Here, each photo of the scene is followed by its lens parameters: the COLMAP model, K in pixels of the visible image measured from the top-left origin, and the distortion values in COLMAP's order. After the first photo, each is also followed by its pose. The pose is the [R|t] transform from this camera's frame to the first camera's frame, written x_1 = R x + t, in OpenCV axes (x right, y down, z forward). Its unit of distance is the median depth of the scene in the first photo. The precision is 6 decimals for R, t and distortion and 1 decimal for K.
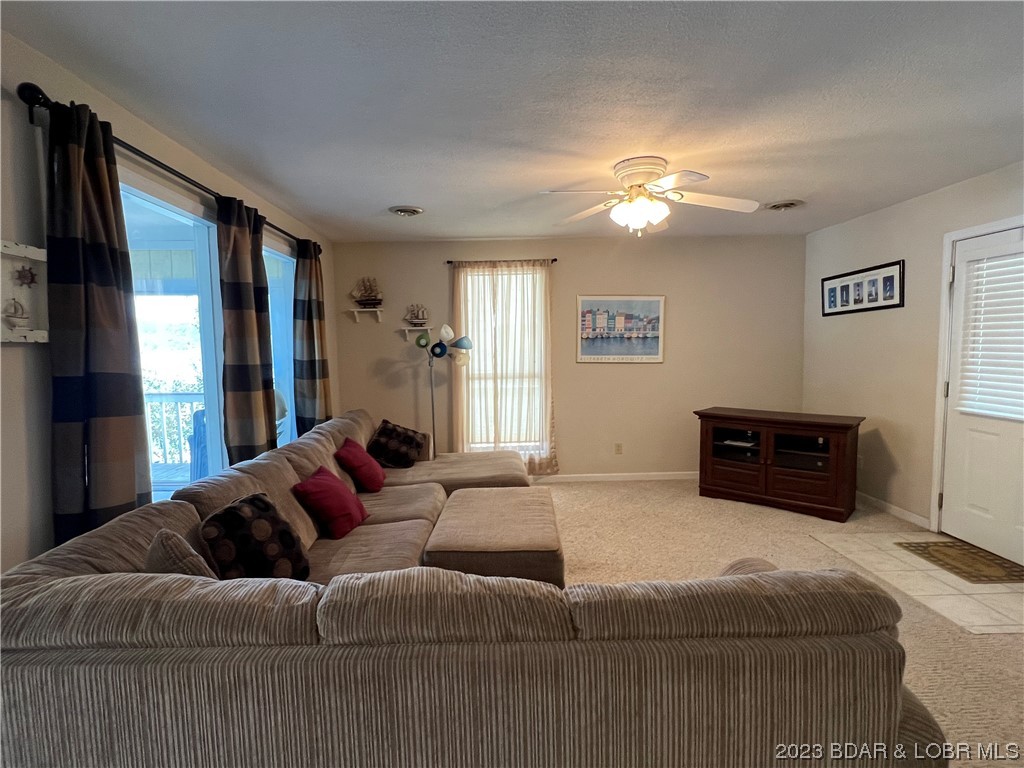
lens RADIAL K [[524.0, 0, 507.1], [0, 524.0, 385.7], [0, 0, 1]] dist [-0.002008, -0.000876]
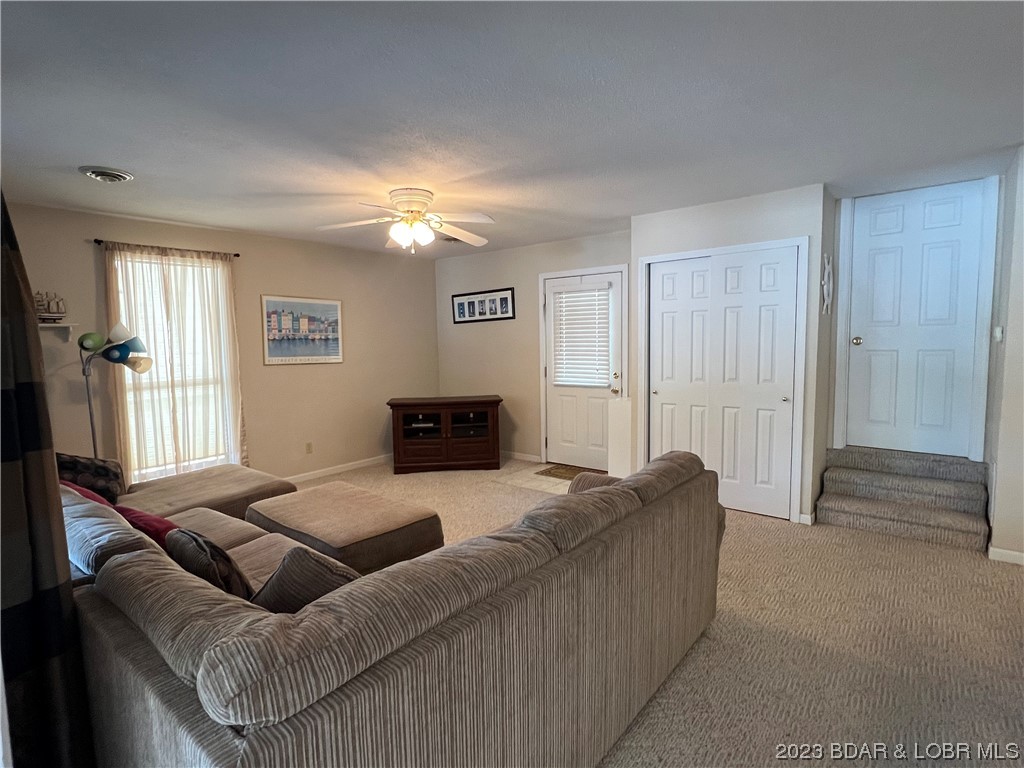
lens RADIAL K [[524.0, 0, 507.1], [0, 524.0, 385.7], [0, 0, 1]] dist [-0.002008, -0.000876]
pose [[0.644224, -0.063672, 0.762182, -0.349037], [0.069972, 0.997256, 0.024167, 0.001985], [-0.761629, 0.037762, 0.646912, 0.046240]]
